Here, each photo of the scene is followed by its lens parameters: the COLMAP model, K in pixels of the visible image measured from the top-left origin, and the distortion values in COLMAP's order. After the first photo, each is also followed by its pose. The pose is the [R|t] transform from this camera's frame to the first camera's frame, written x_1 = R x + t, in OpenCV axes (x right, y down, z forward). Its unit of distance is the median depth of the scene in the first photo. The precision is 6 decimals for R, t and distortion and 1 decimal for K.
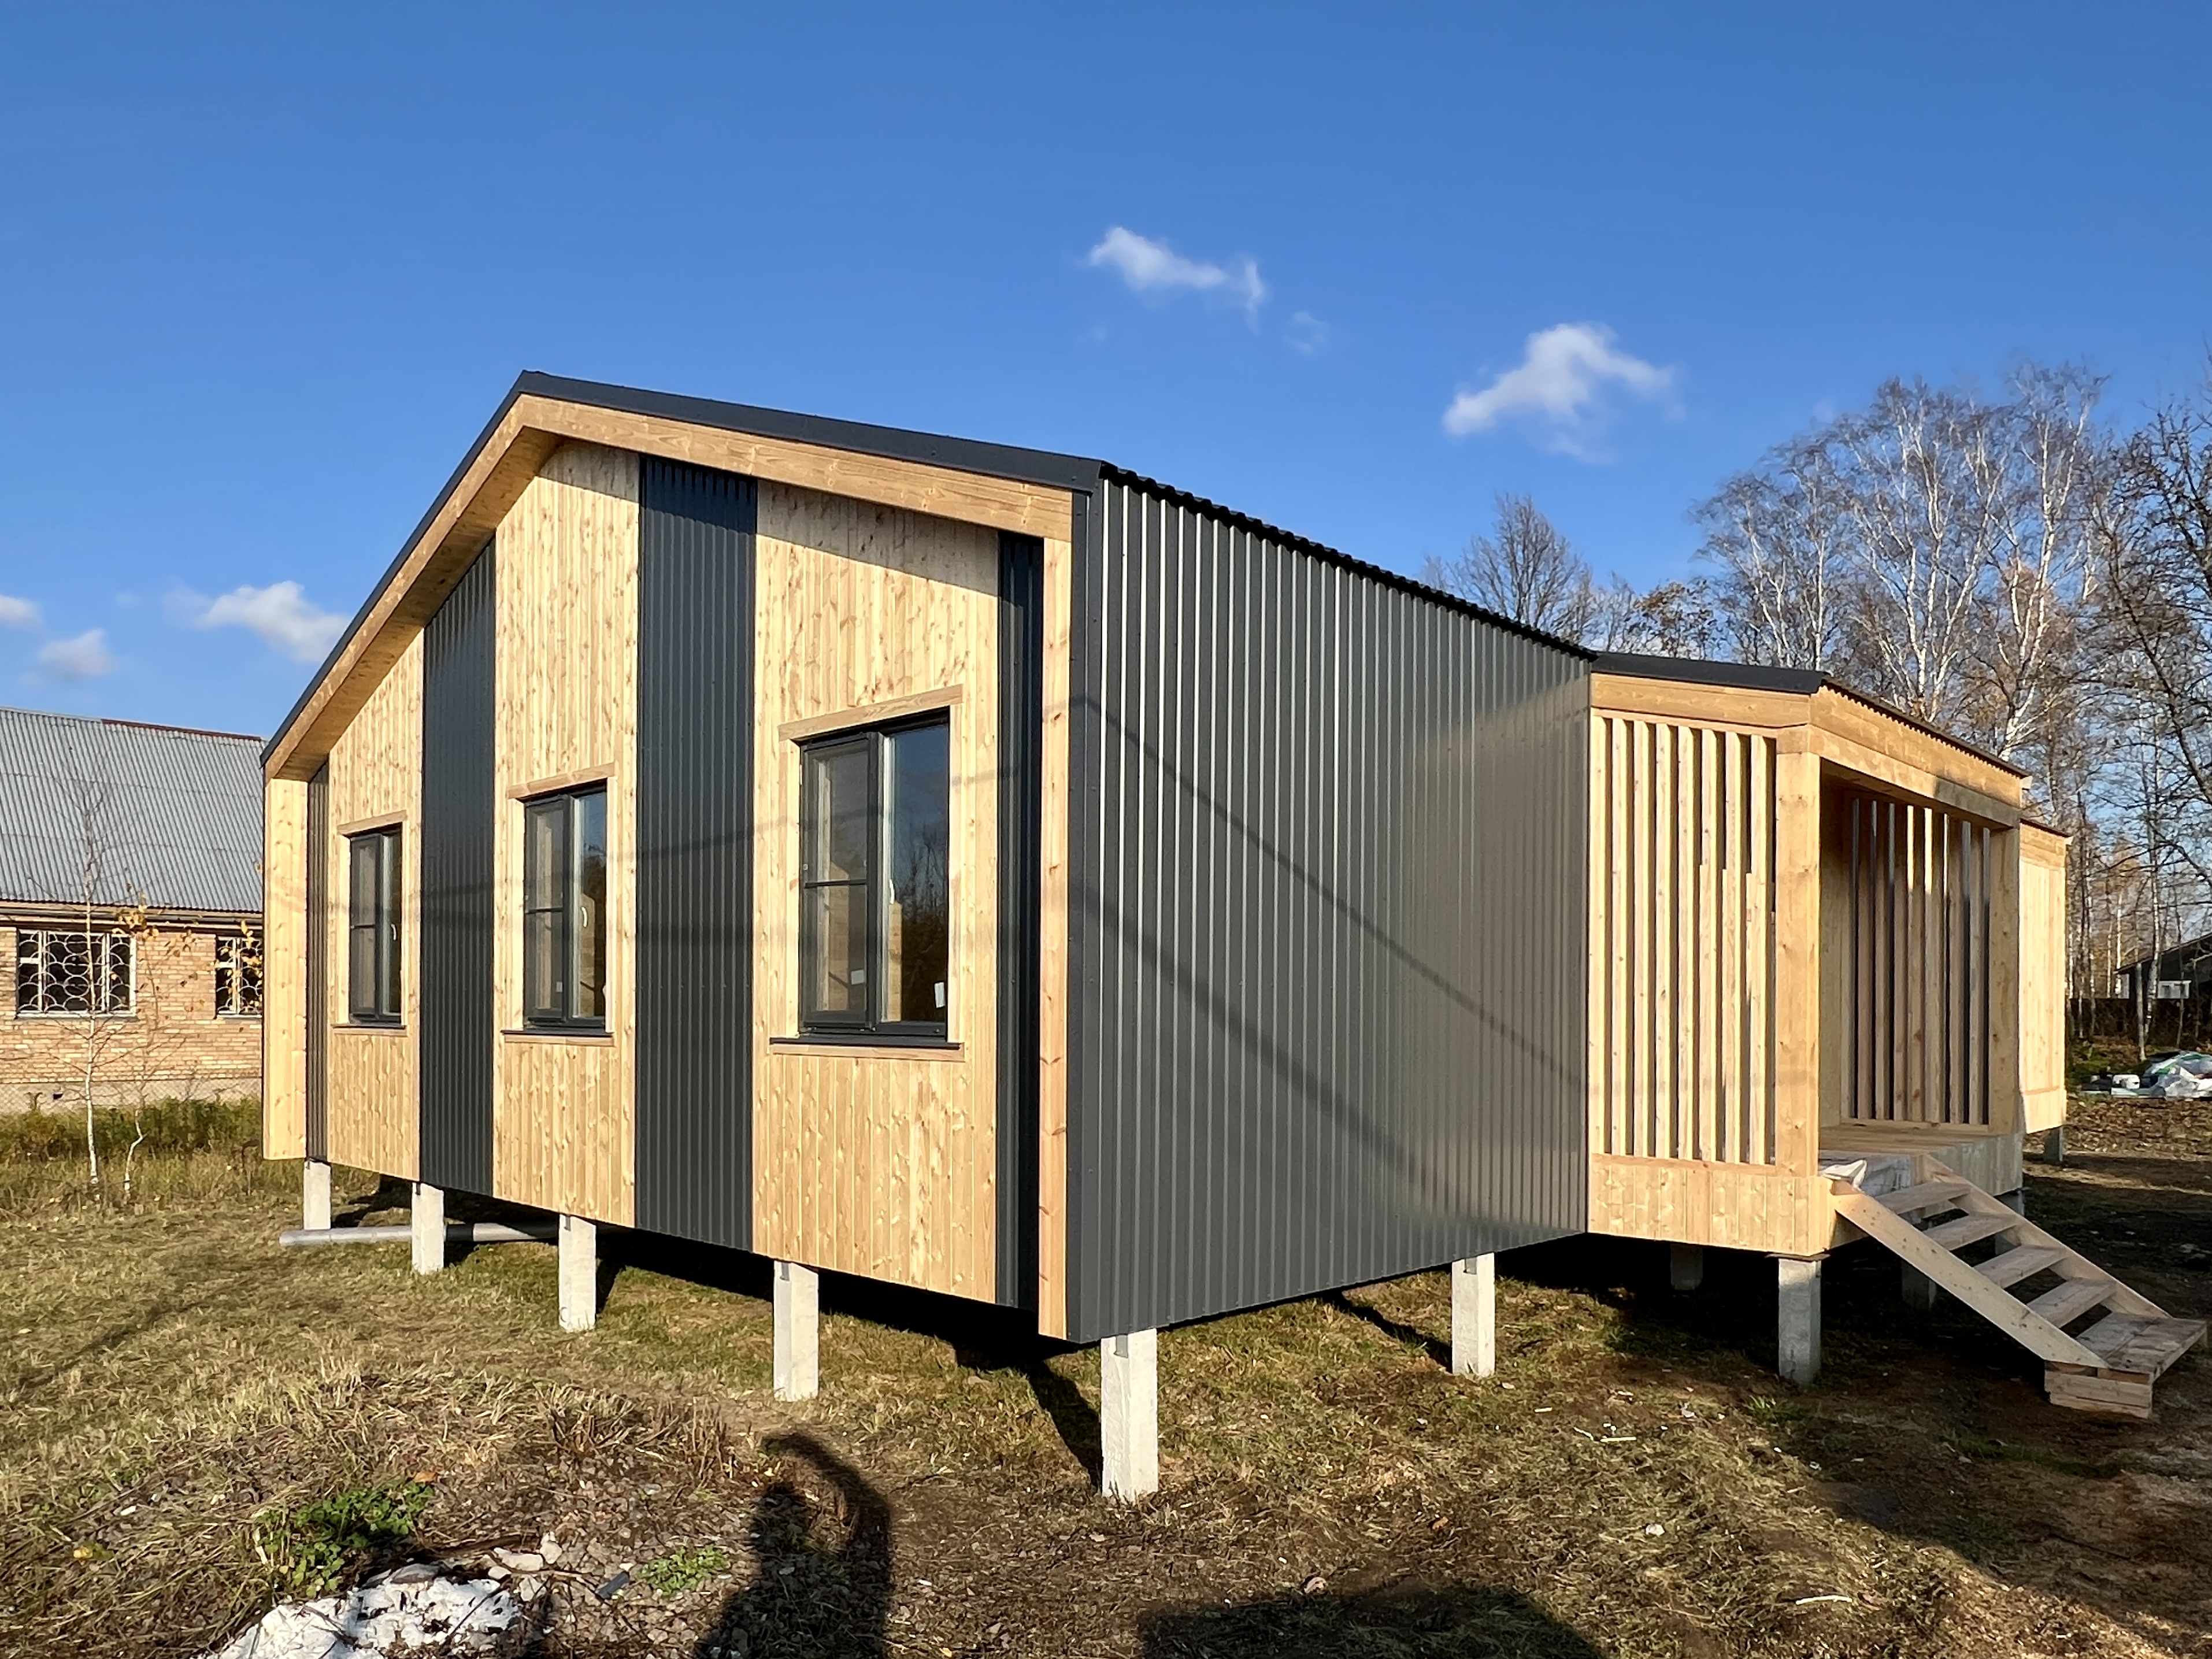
lens RADIAL K [[1442.4, 0, 1100.3], [0, 1442.4, 999.3], [0, 0, 1]] dist [-0.003841, -0.000180]
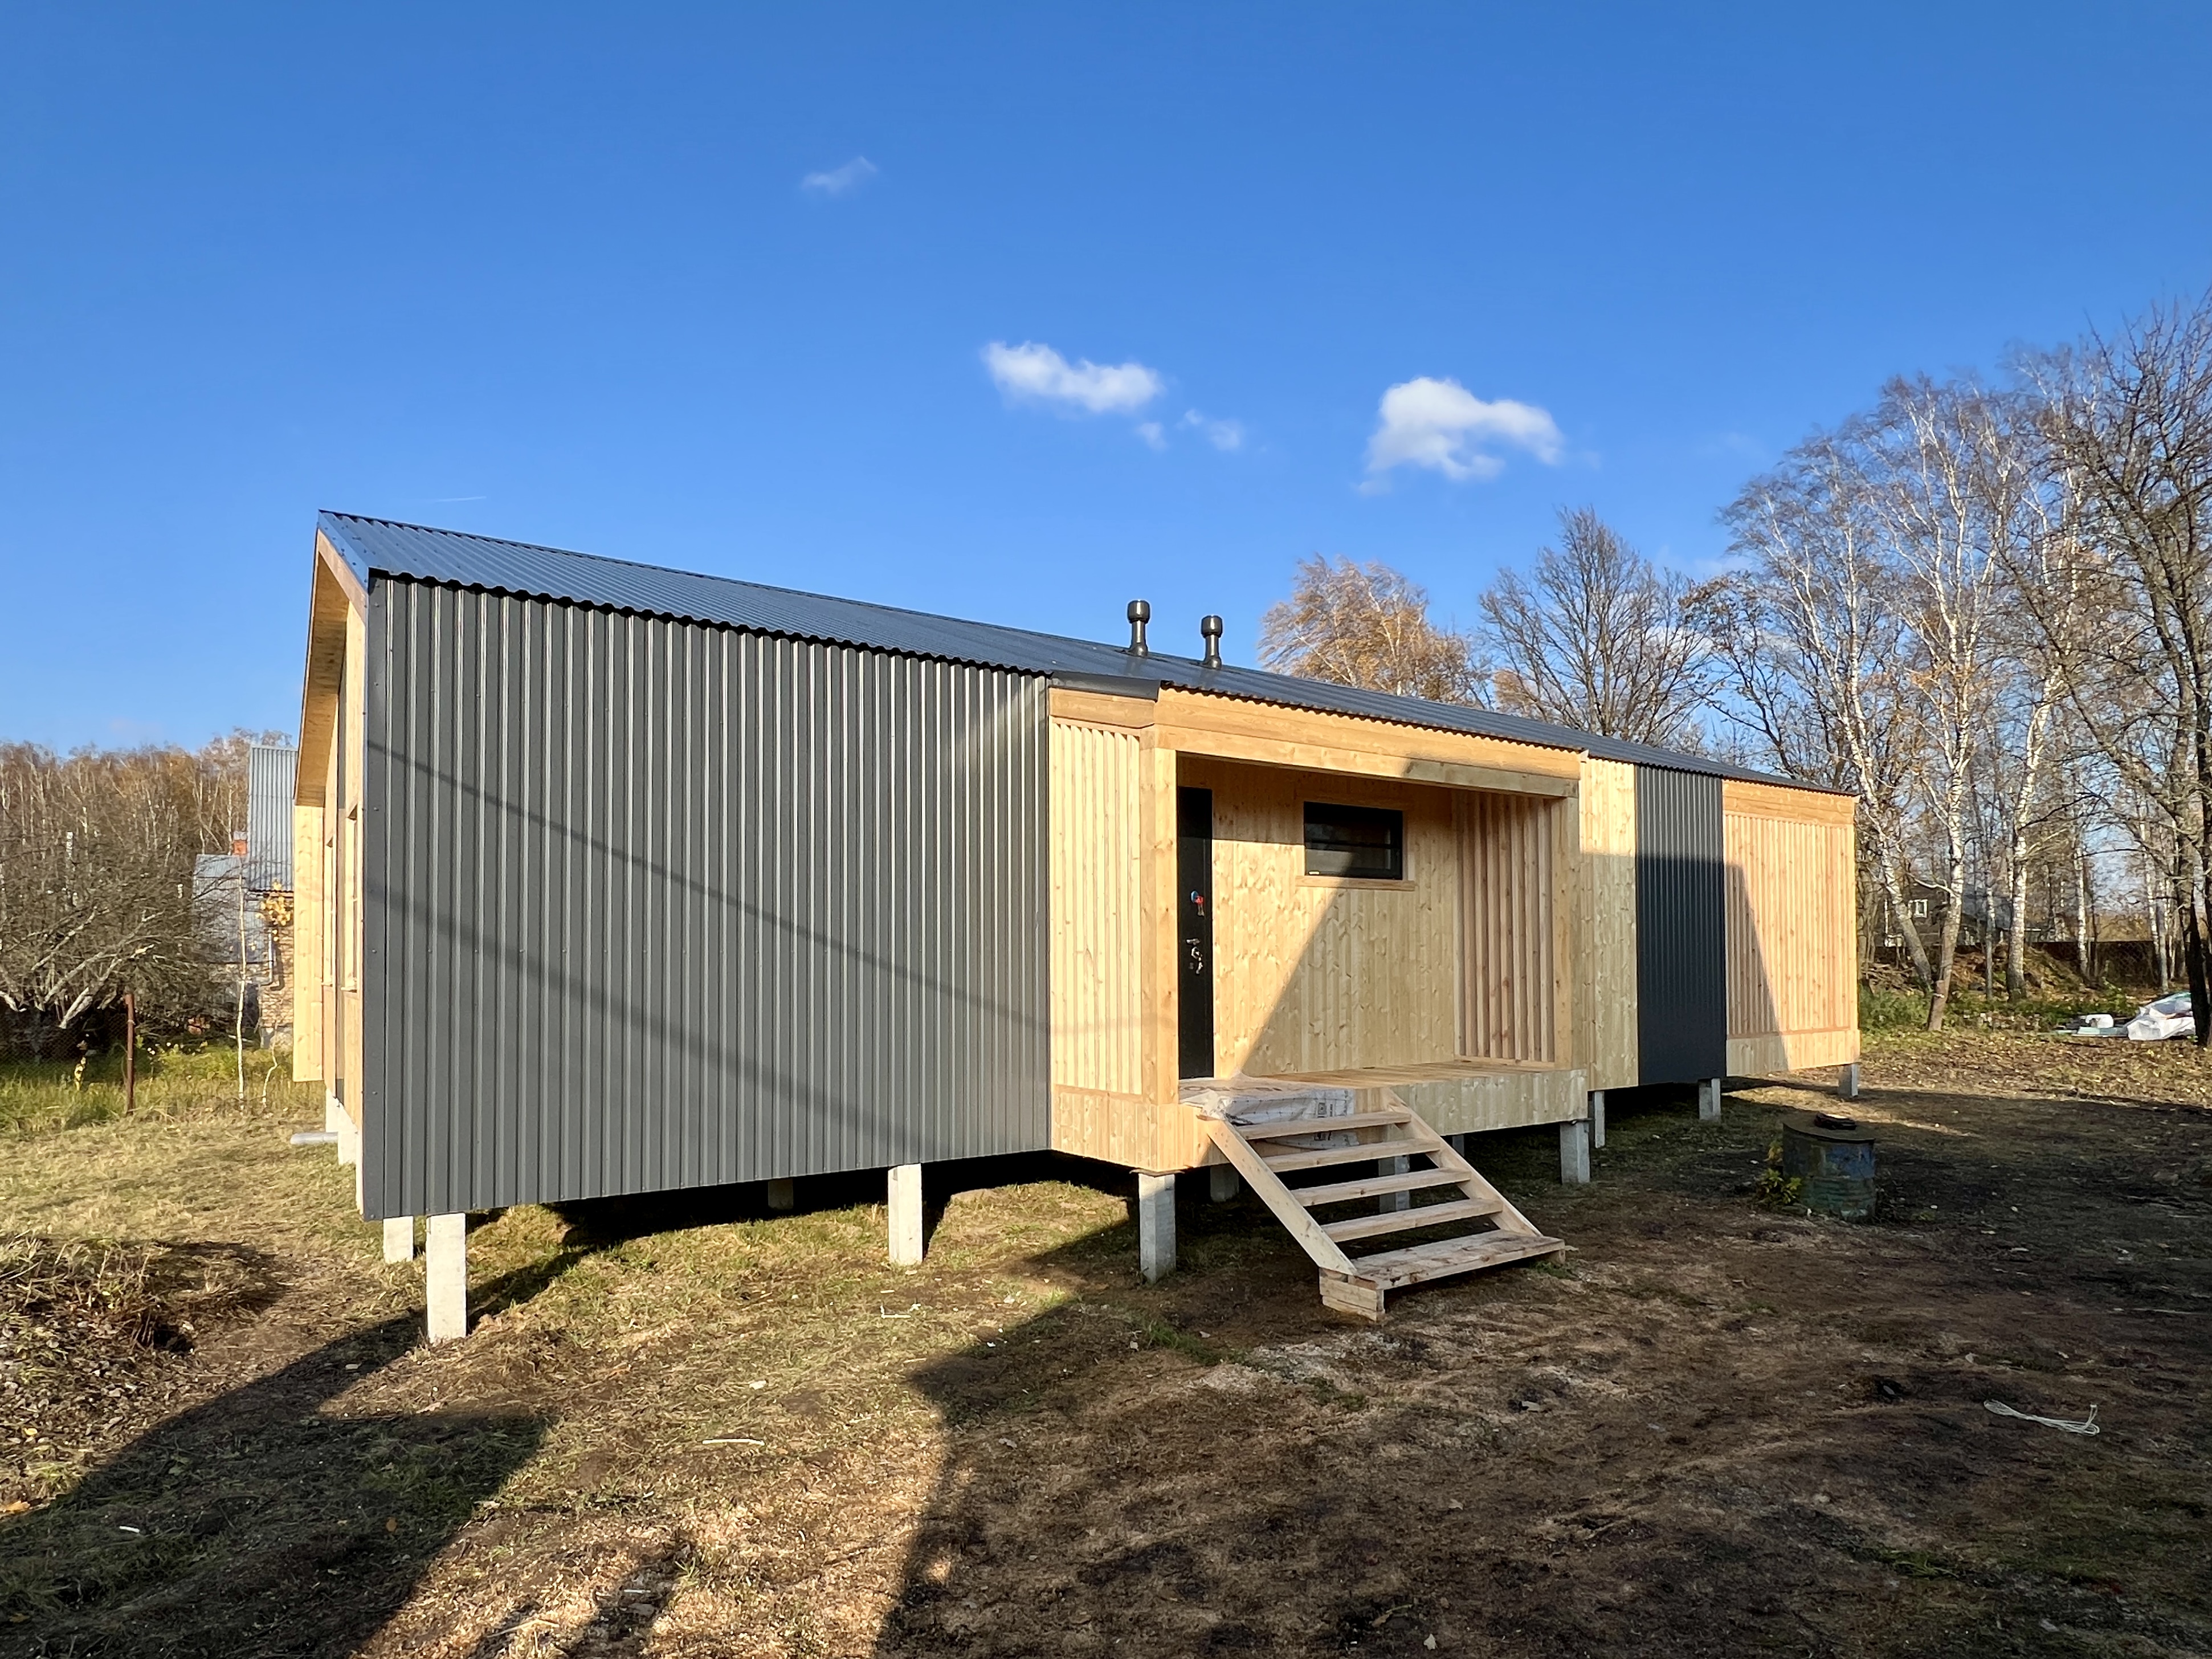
lens RADIAL K [[1205.1, 0, 1105.4], [0, 1205.1, 928.5], [0, 0, 1]] dist [-0.001977, -0.000086]
pose [[0.982148, -0.016636, -0.187374, 0.622786], [0.012770, 0.999680, -0.021818, -0.000668], [0.187677, 0.019036, 0.982046, 0.016252]]
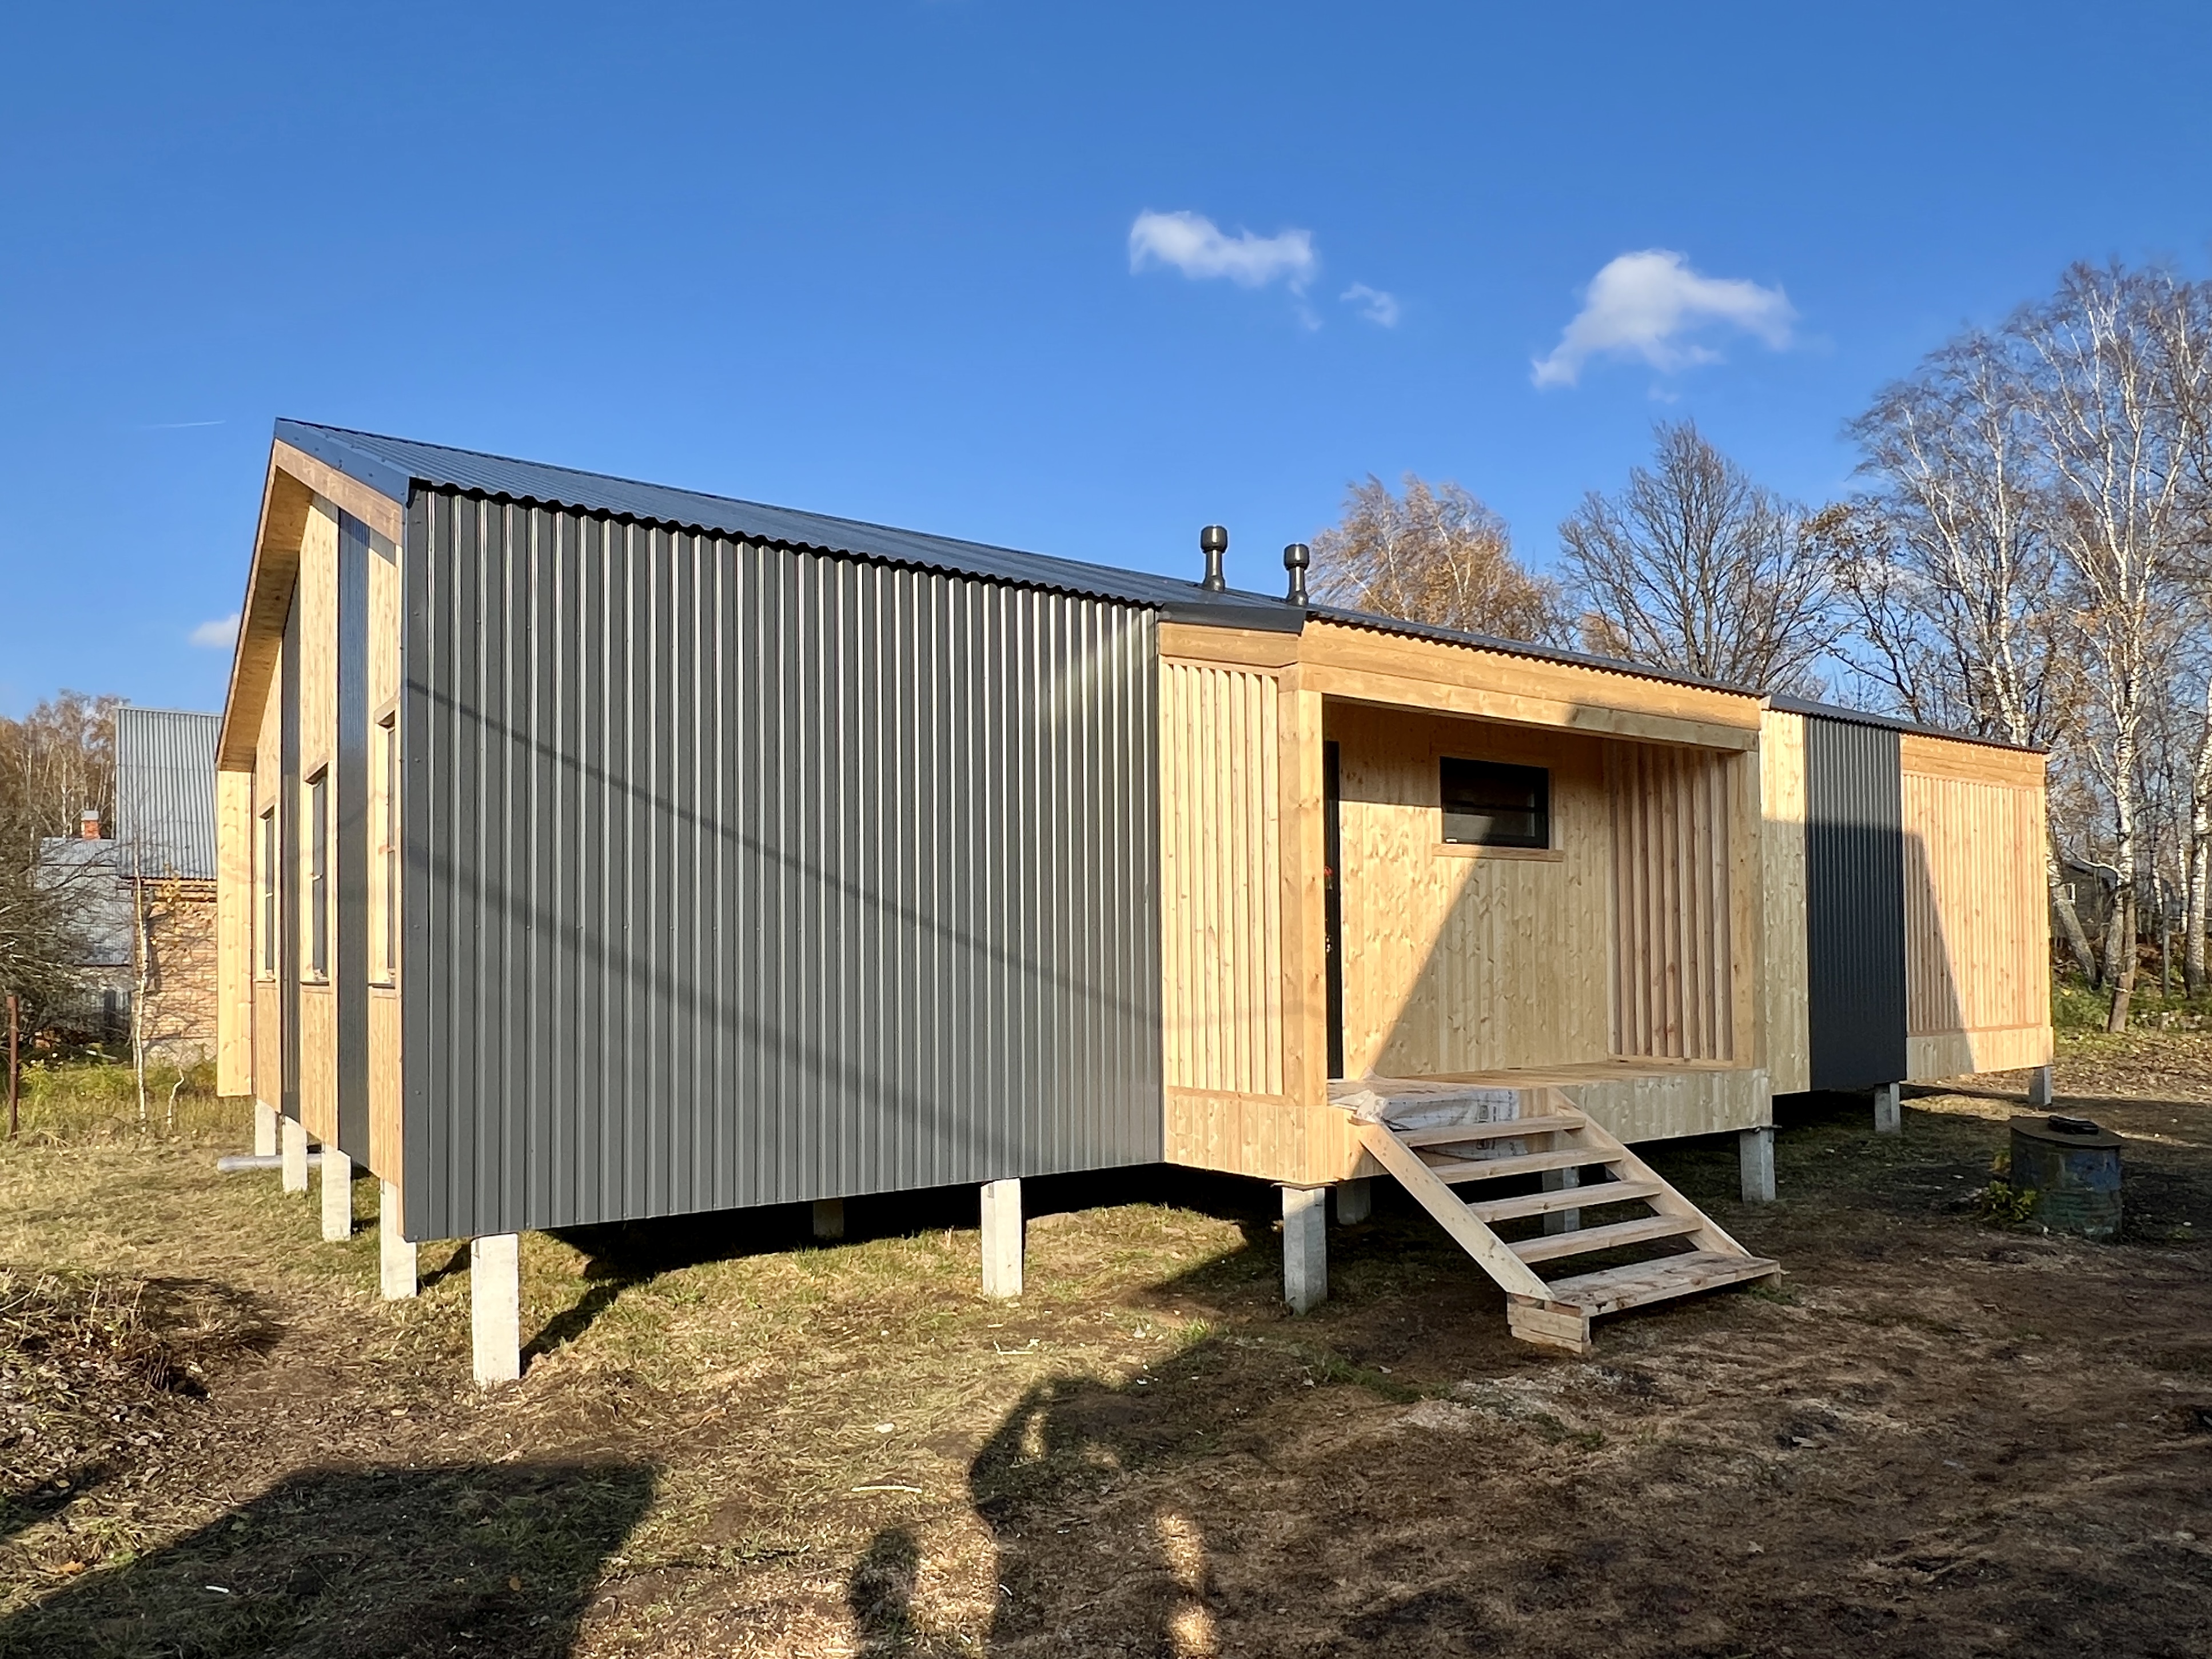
lens RADIAL K [[1424.2, 0, 1110.2], [0, 1424.2, 923.7], [0, 0, 1]] dist [-0.001274, -0.001722]
pose [[0.983545, -0.021163, -0.179418, 0.526633], [0.017539, 0.999609, -0.021759, 0.013674], [0.179809, 0.018254, 0.983532, -0.012094]]
